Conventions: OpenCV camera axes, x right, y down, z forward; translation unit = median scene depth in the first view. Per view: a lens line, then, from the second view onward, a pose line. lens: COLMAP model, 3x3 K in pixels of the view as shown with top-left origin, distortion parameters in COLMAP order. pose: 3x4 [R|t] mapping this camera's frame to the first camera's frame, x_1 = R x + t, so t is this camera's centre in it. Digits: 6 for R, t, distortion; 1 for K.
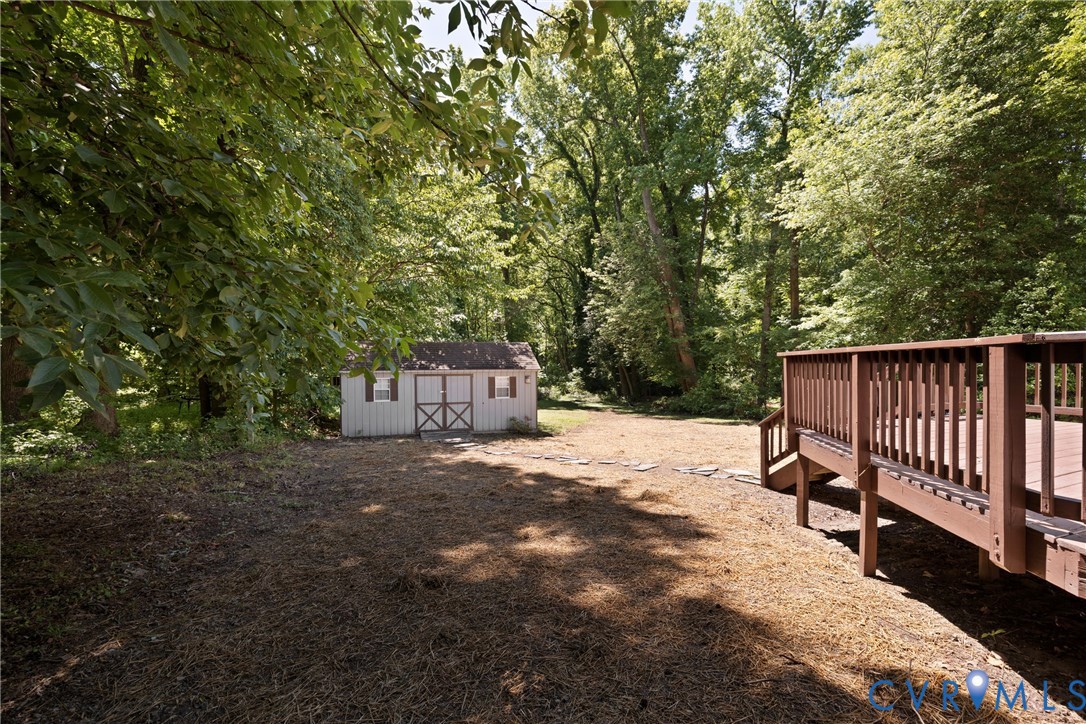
lens RADIAL K [[462.6, 0, 541.3], [0, 462.6, 374.2], [0, 0, 1]] dist [0.000864, 0.000452]
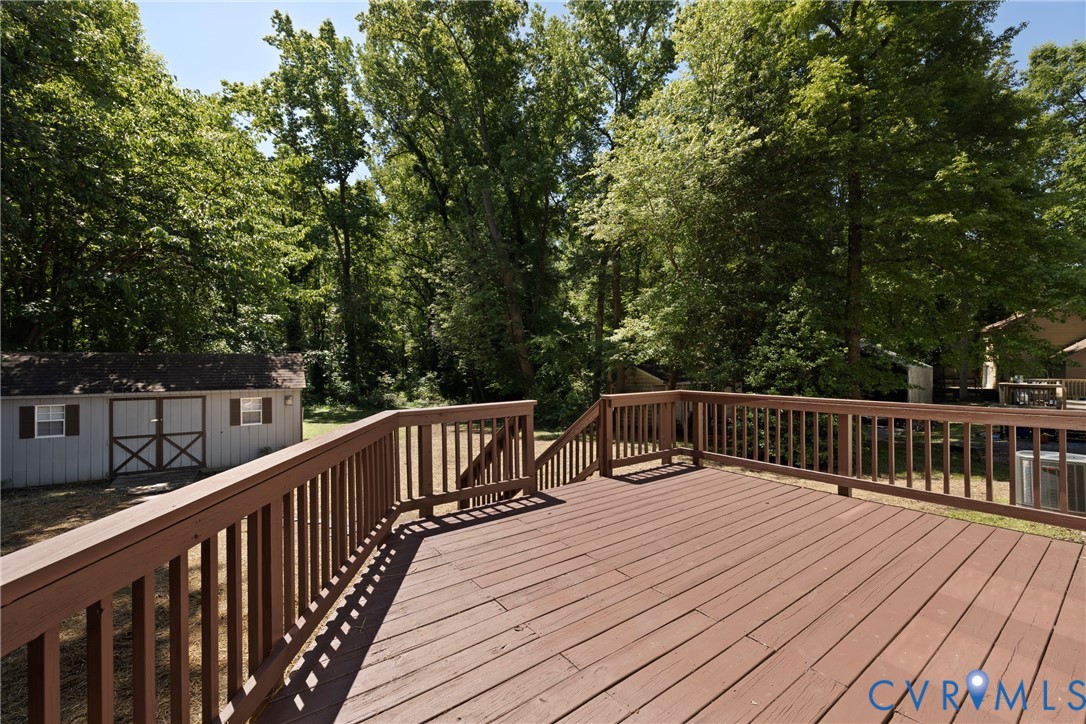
lens RADIAL K [[454.2, 0, 544.0], [0, 454.2, 361.3], [0, 0, 1]] dist [0.000527, 0.000656]
pose [[0.968713, 0.003506, 0.248157, 0.199168], [0.002679, 0.999694, -0.024585, -0.035404], [-0.248168, 0.024481, 0.968408, 0.099163]]
